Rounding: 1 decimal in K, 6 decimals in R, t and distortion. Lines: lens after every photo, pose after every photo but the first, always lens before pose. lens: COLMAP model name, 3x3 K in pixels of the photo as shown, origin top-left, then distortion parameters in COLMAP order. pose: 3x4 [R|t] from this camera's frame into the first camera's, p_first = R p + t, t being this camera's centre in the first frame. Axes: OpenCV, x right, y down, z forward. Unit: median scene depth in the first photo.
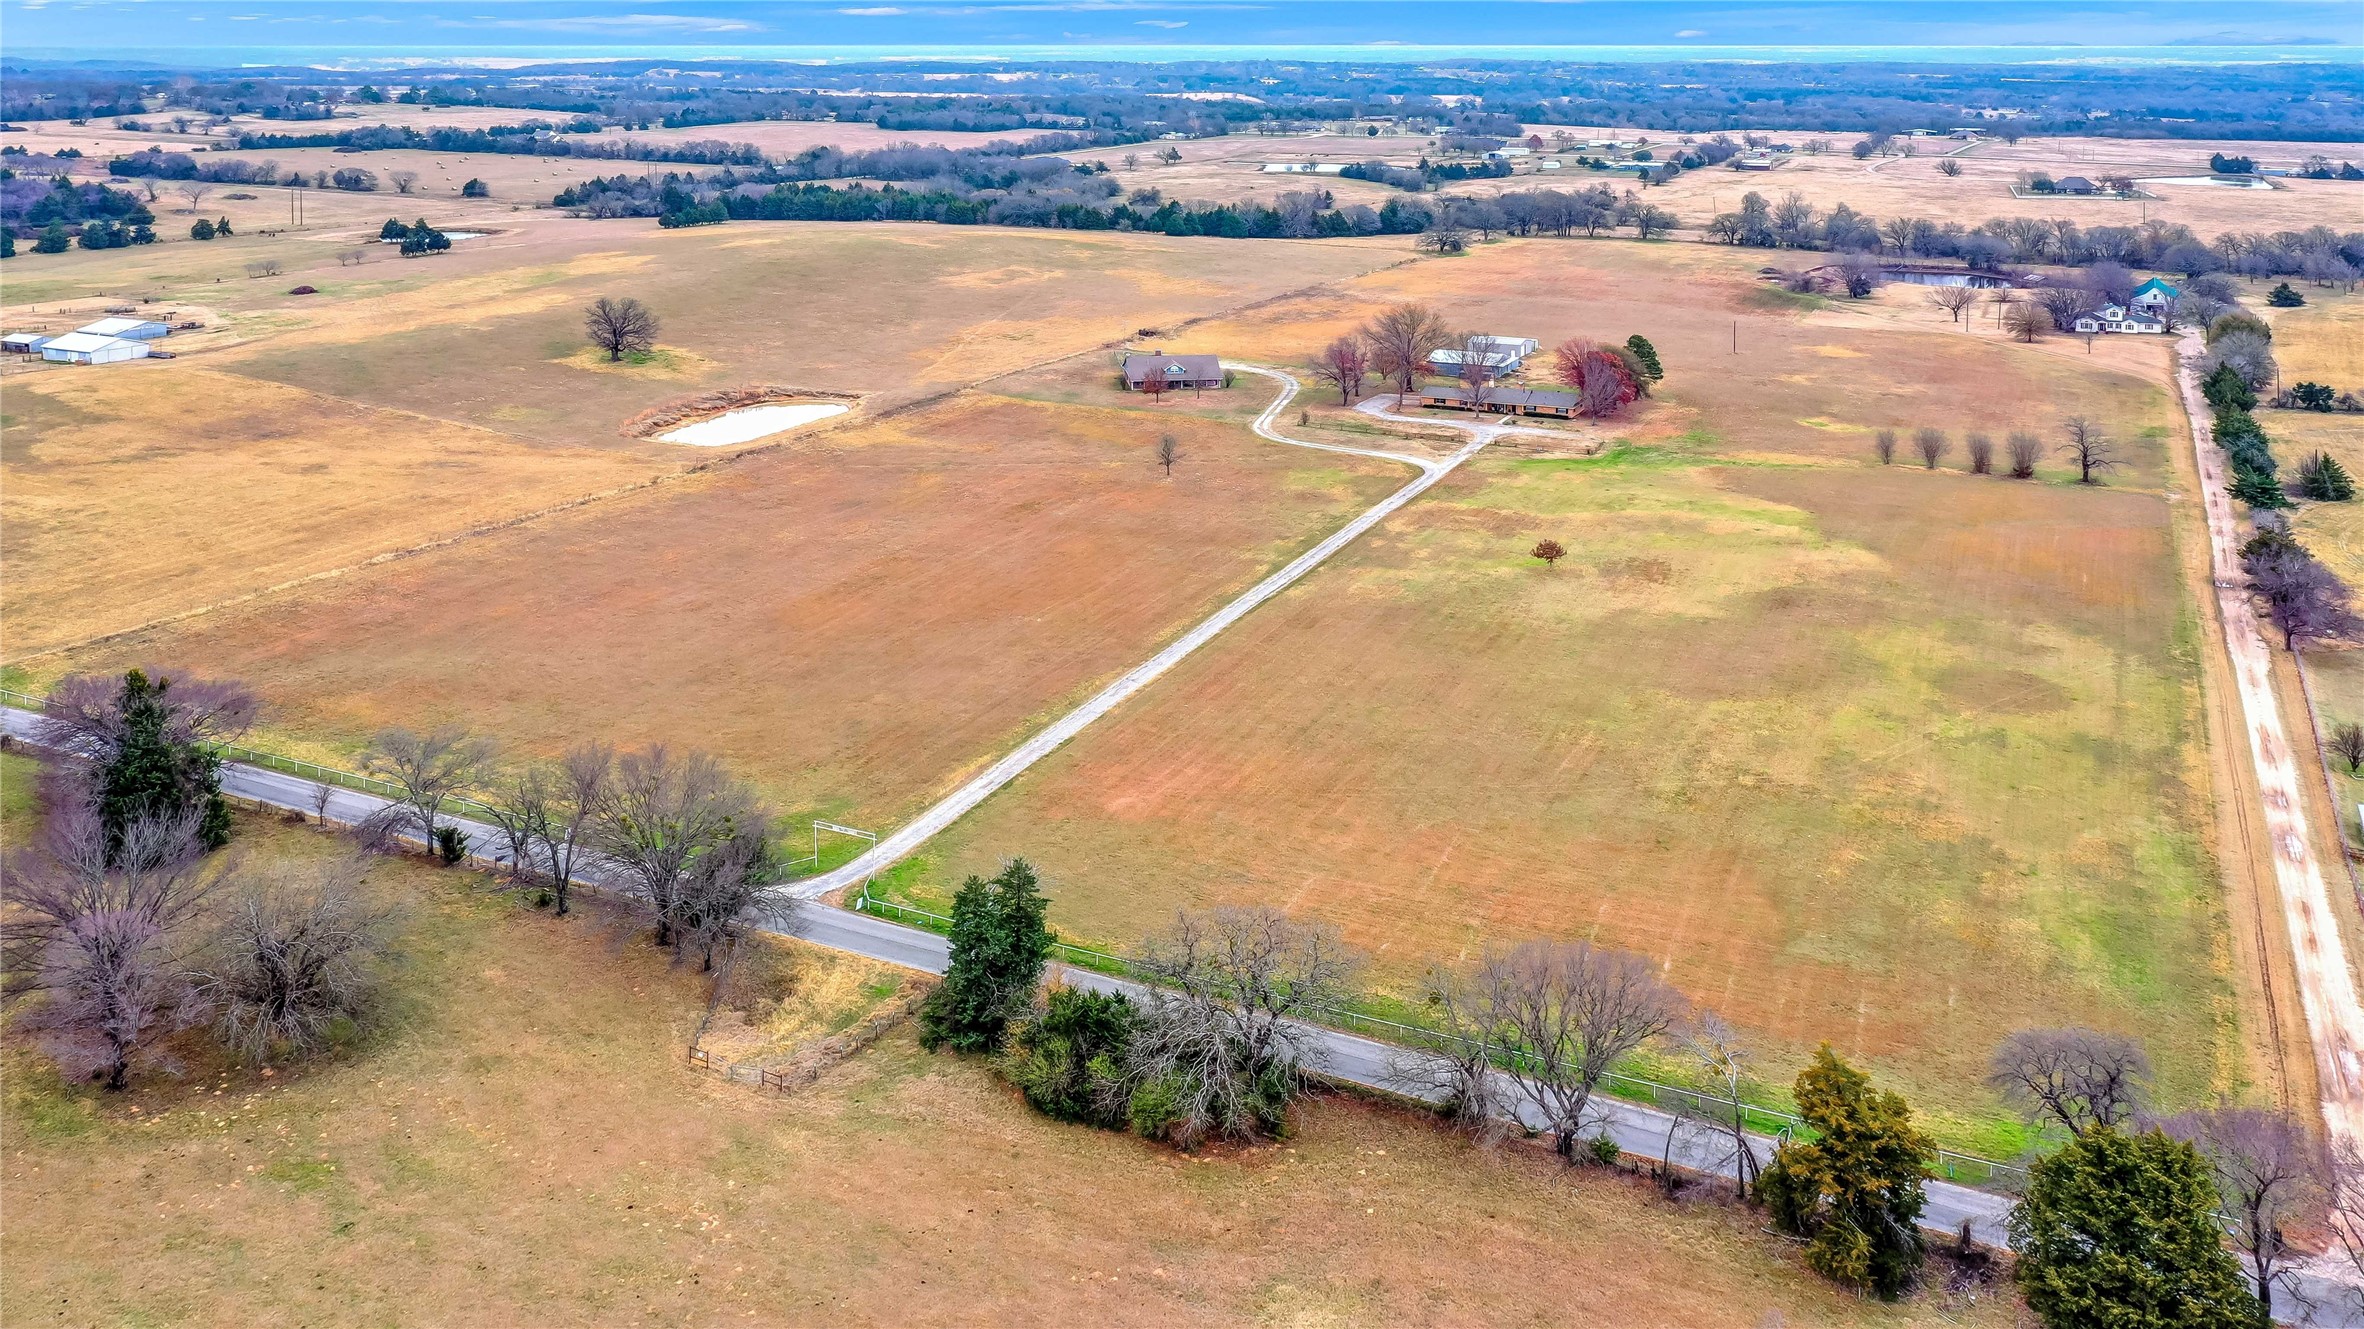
lens RADIAL K [[1952.7, 0, 1190.7], [0, 1952.7, 568.3], [0, 0, 1]] dist [-0.001298, 0.005658]
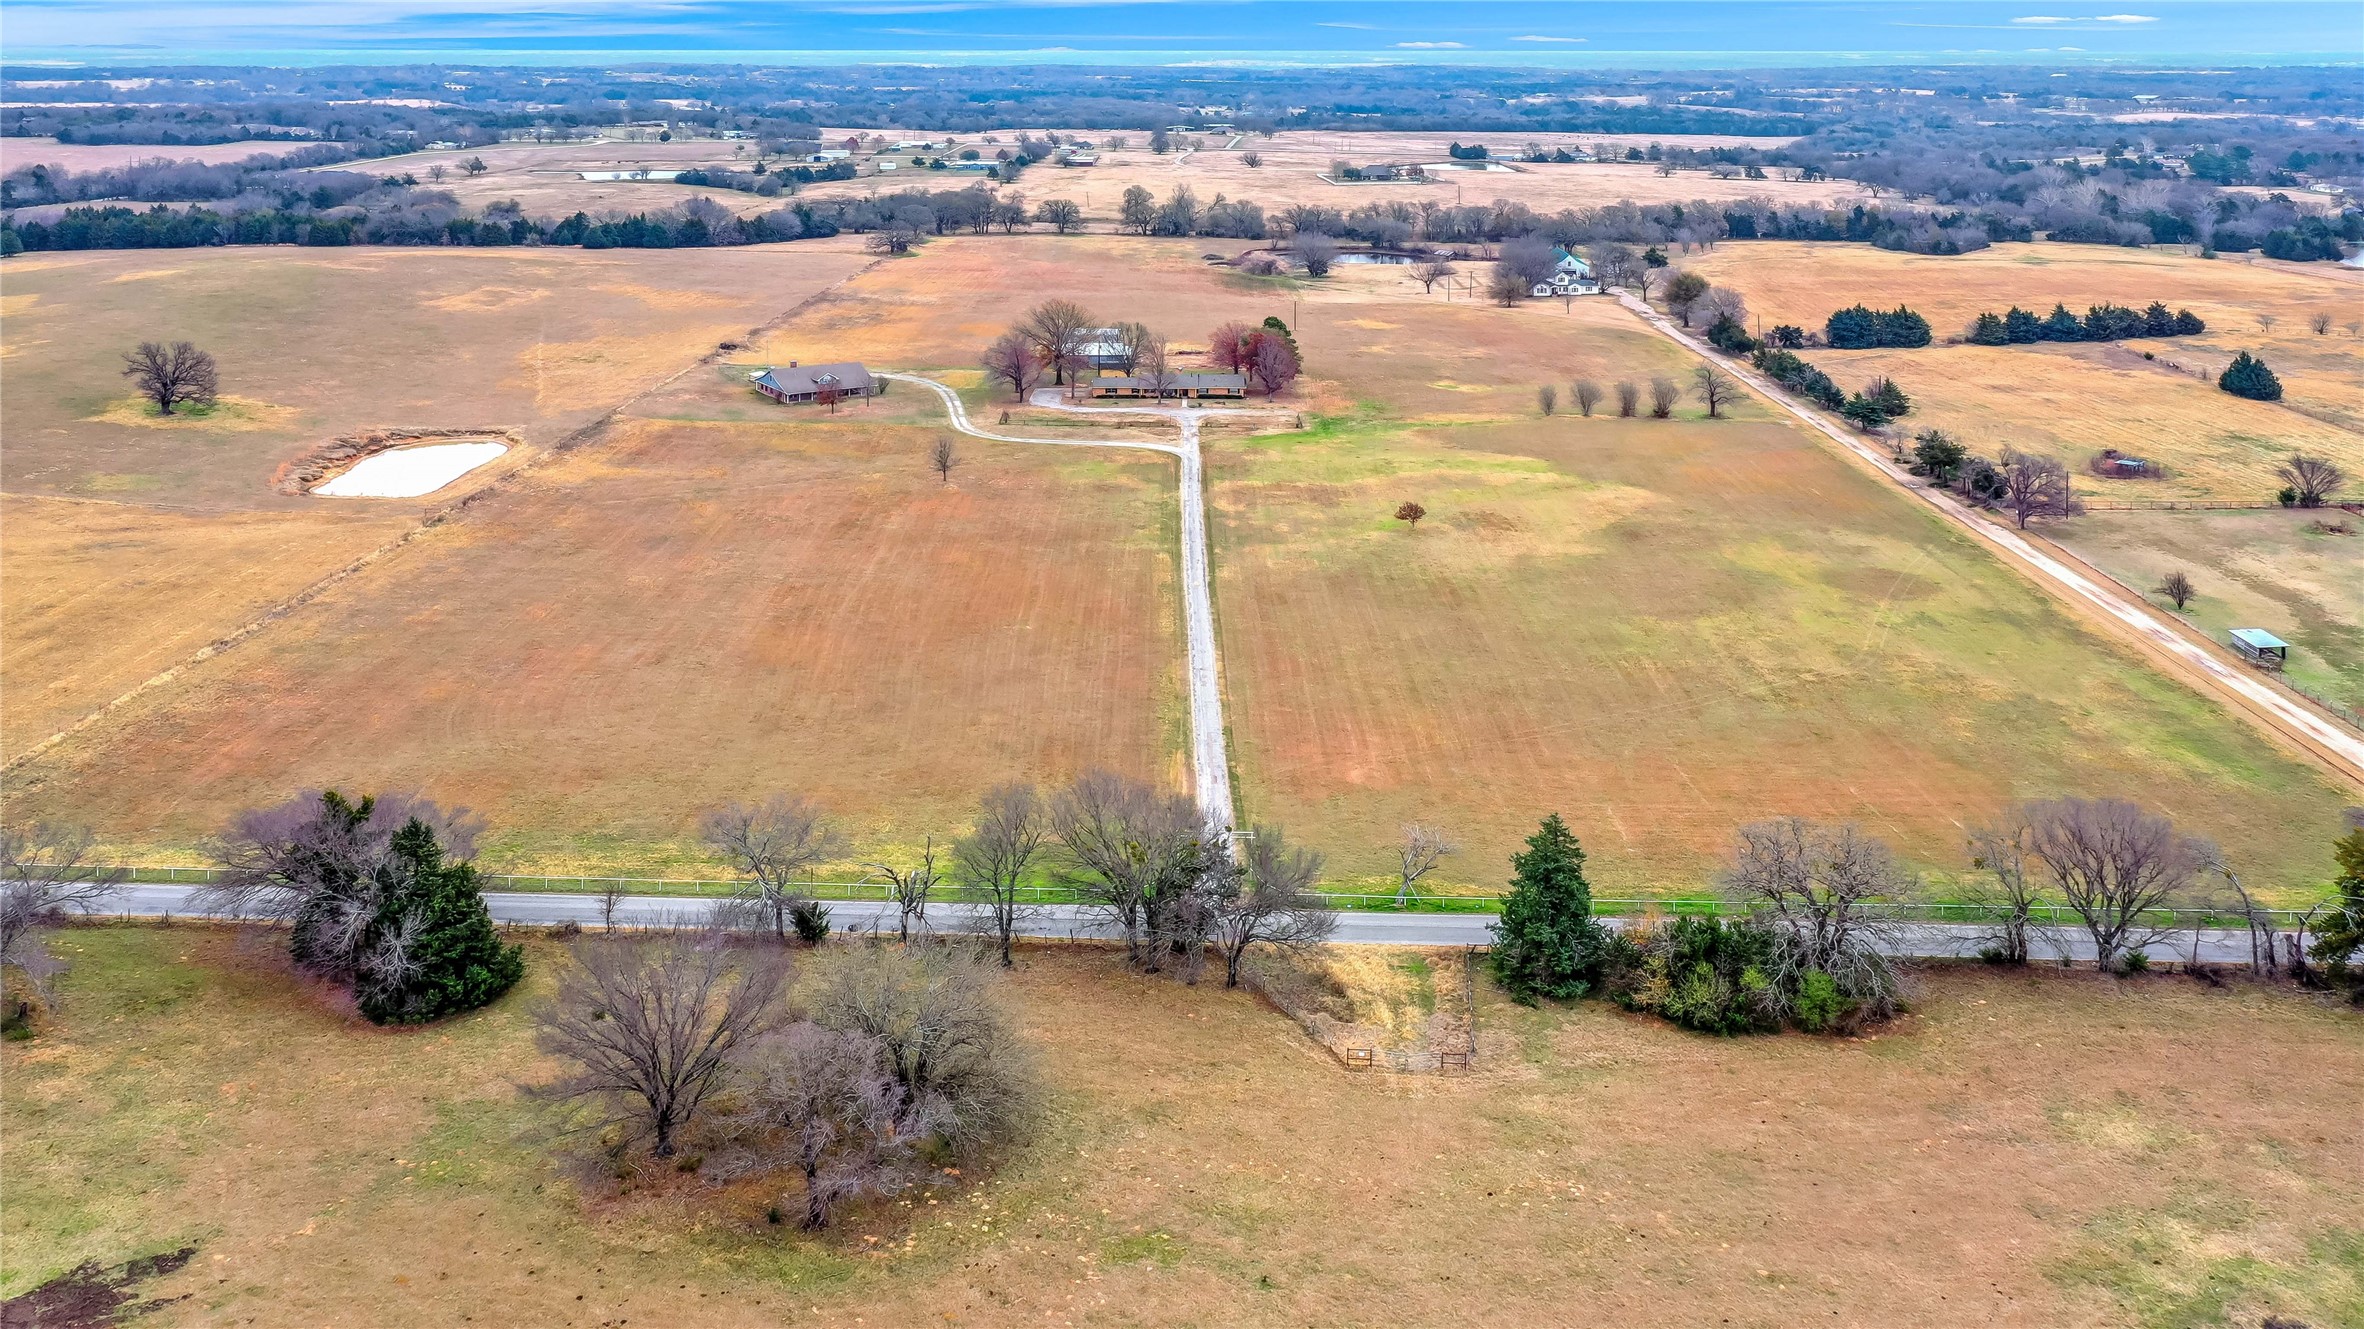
lens RADIAL K [[1952.7, 0, 1190.7], [0, 1952.7, 568.3], [0, 0, 1]] dist [-0.001298, 0.005658]
pose [[0.908827, -0.106685, 0.403300, -0.167888], [0.107459, 0.993992, 0.020785, -0.006257], [-0.403095, 0.024448, 0.914832, 0.028832]]
